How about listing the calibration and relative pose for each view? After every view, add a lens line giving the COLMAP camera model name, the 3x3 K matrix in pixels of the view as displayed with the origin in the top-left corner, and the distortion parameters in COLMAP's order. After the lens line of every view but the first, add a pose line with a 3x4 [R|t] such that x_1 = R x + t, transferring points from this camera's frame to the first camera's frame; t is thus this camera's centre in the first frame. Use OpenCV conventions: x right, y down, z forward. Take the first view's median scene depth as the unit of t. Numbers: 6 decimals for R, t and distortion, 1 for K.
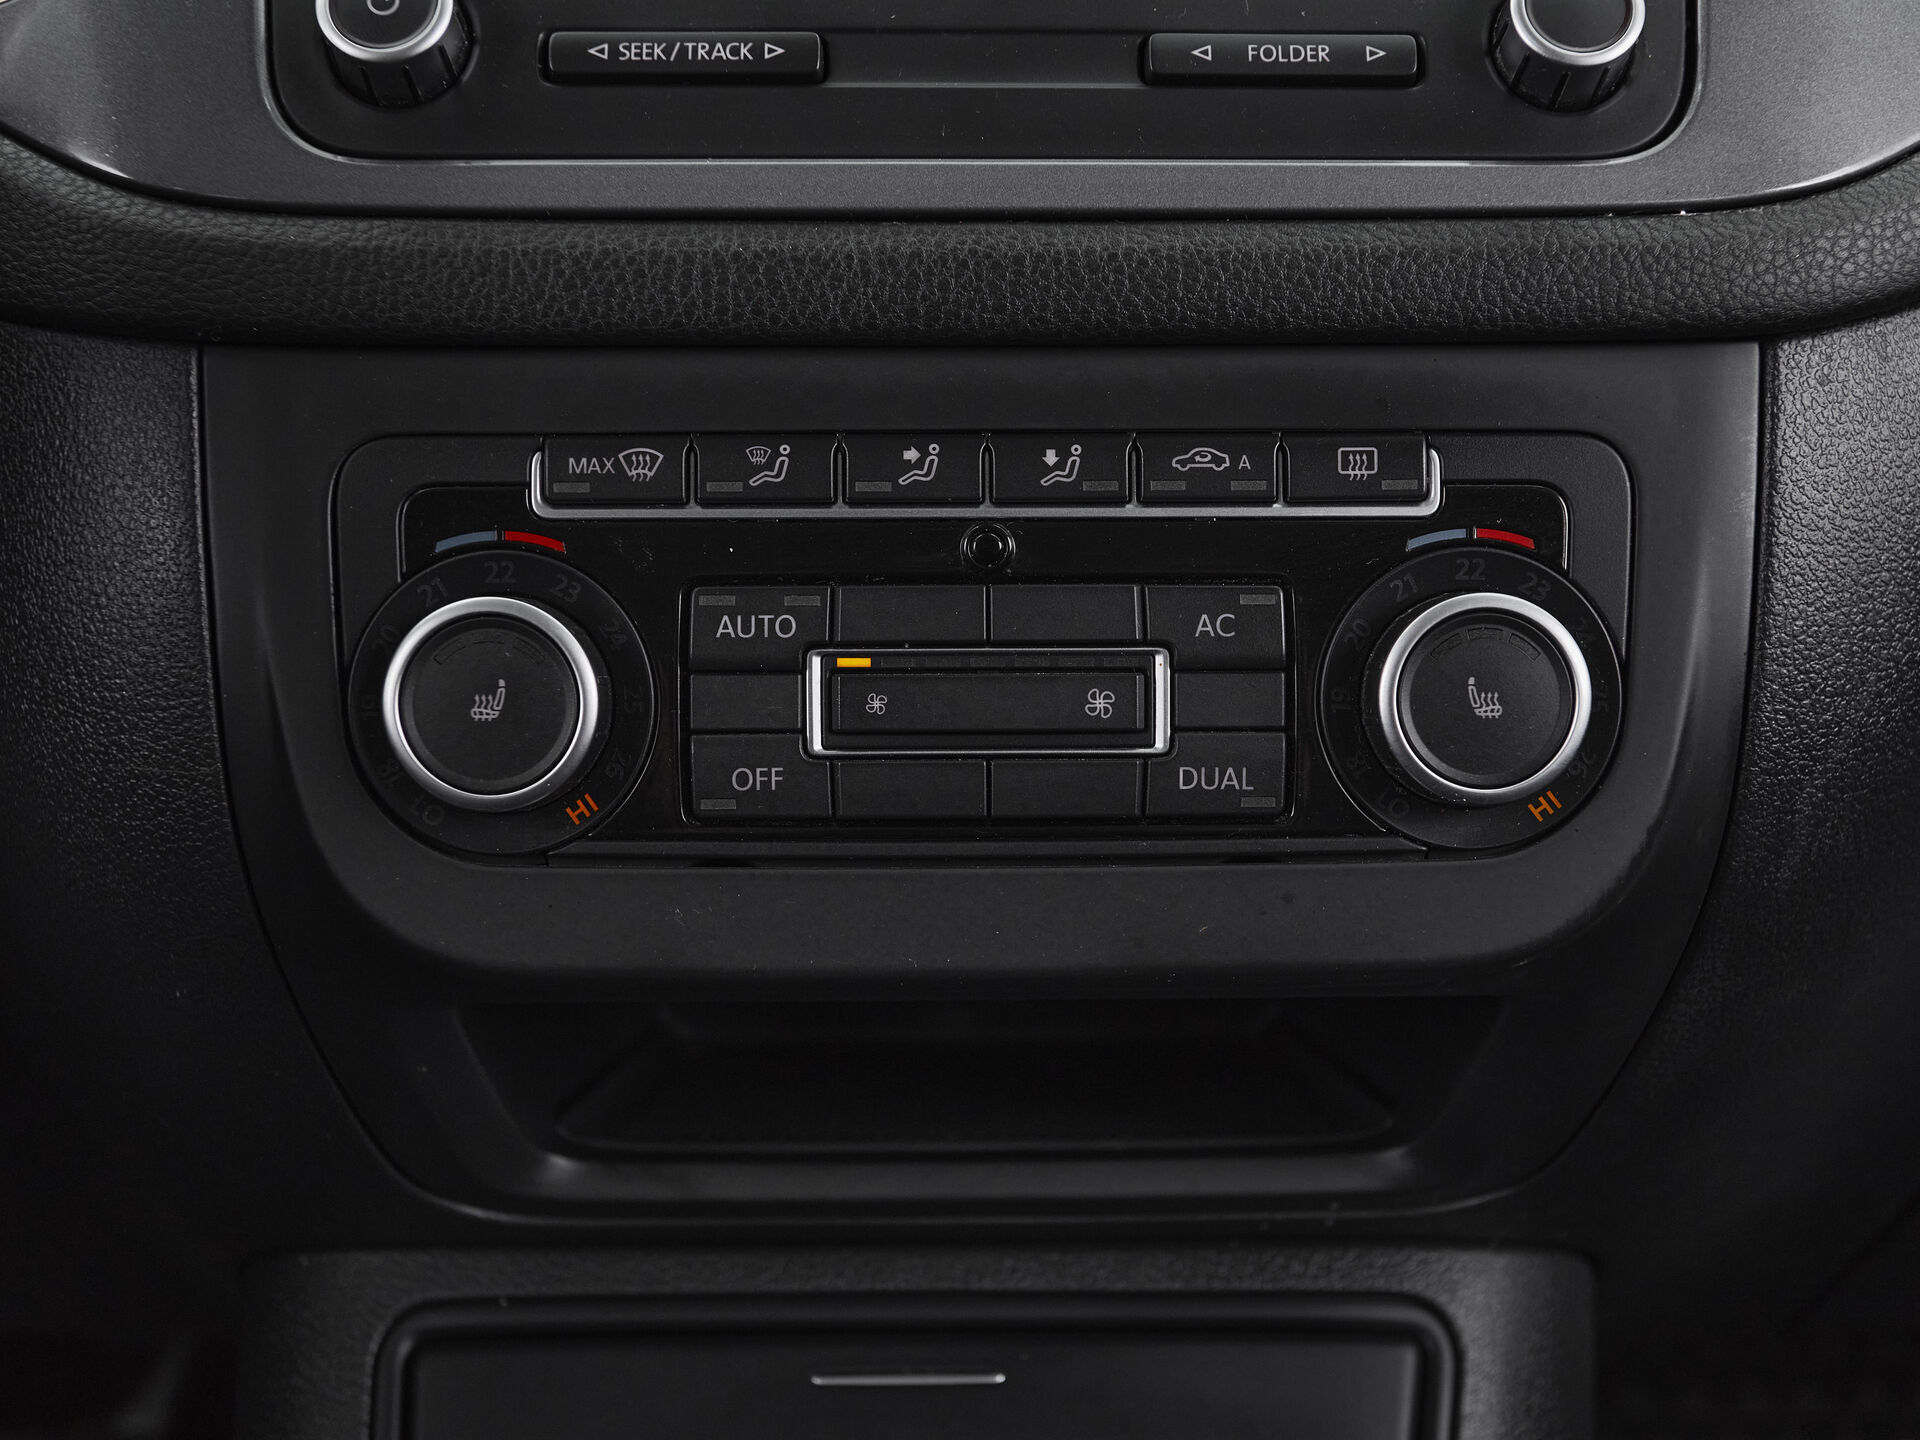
lens RADIAL K [[2349.4, 0, 967.3], [0, 2349.4, 734.2], [0, 0, 1]] dist [0.048520, 0.000000]
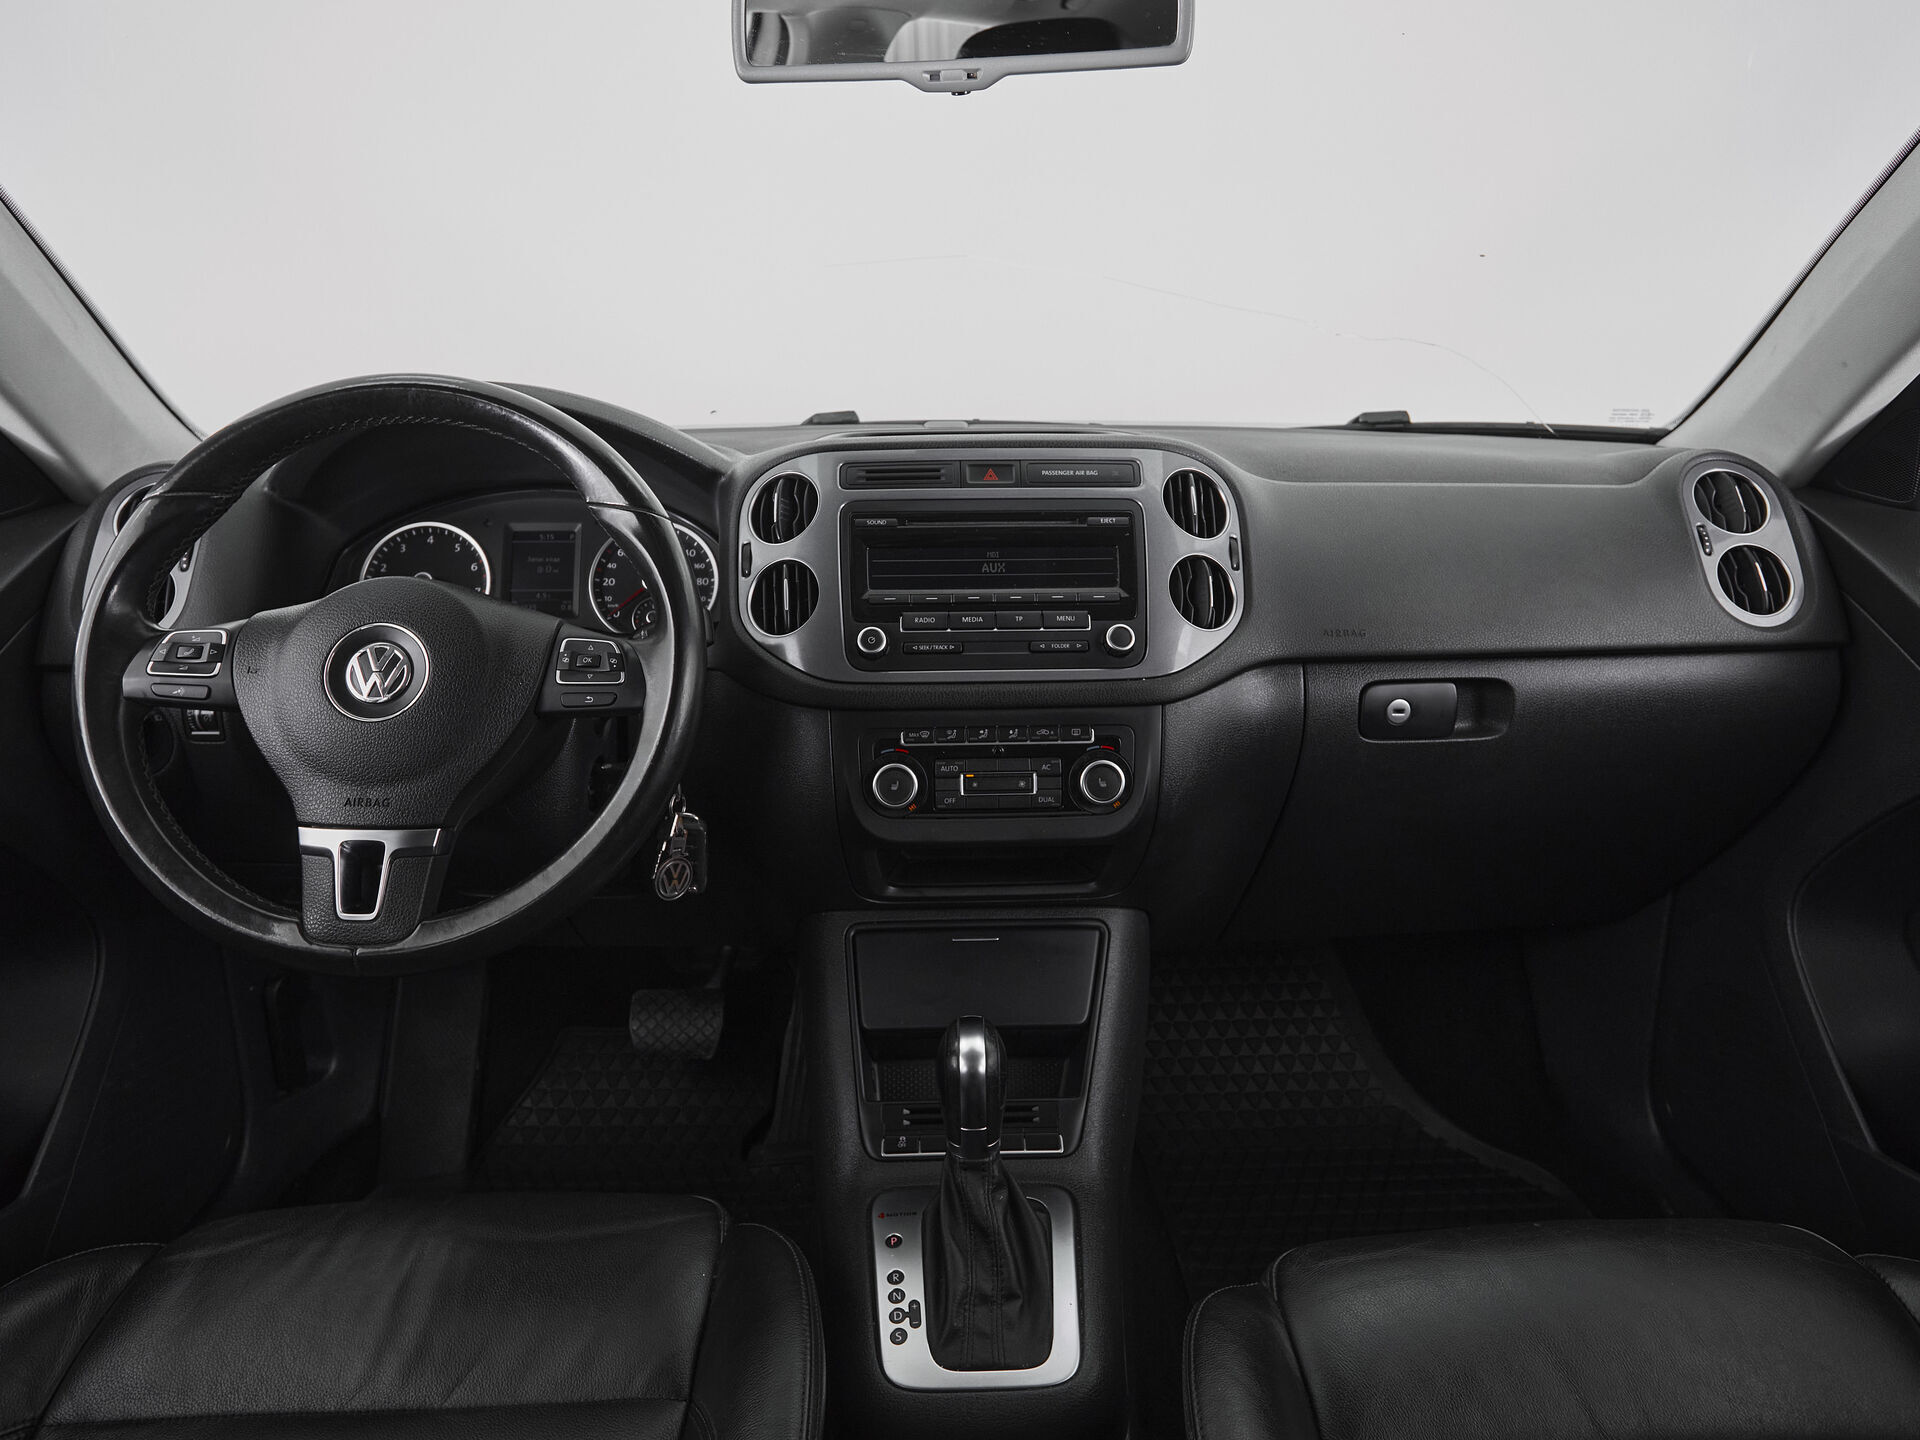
lens RADIAL K [[1170.7, 0, 950.1], [0, 1170.7, 719.1], [0, 0, 1]] dist [0.021192, -0.015036]
pose [[0.999908, -0.010753, 0.008249, -0.105937], [0.010778, 0.999937, -0.003037, -0.137173], [-0.008216, 0.003126, 0.999961, -1.347214]]
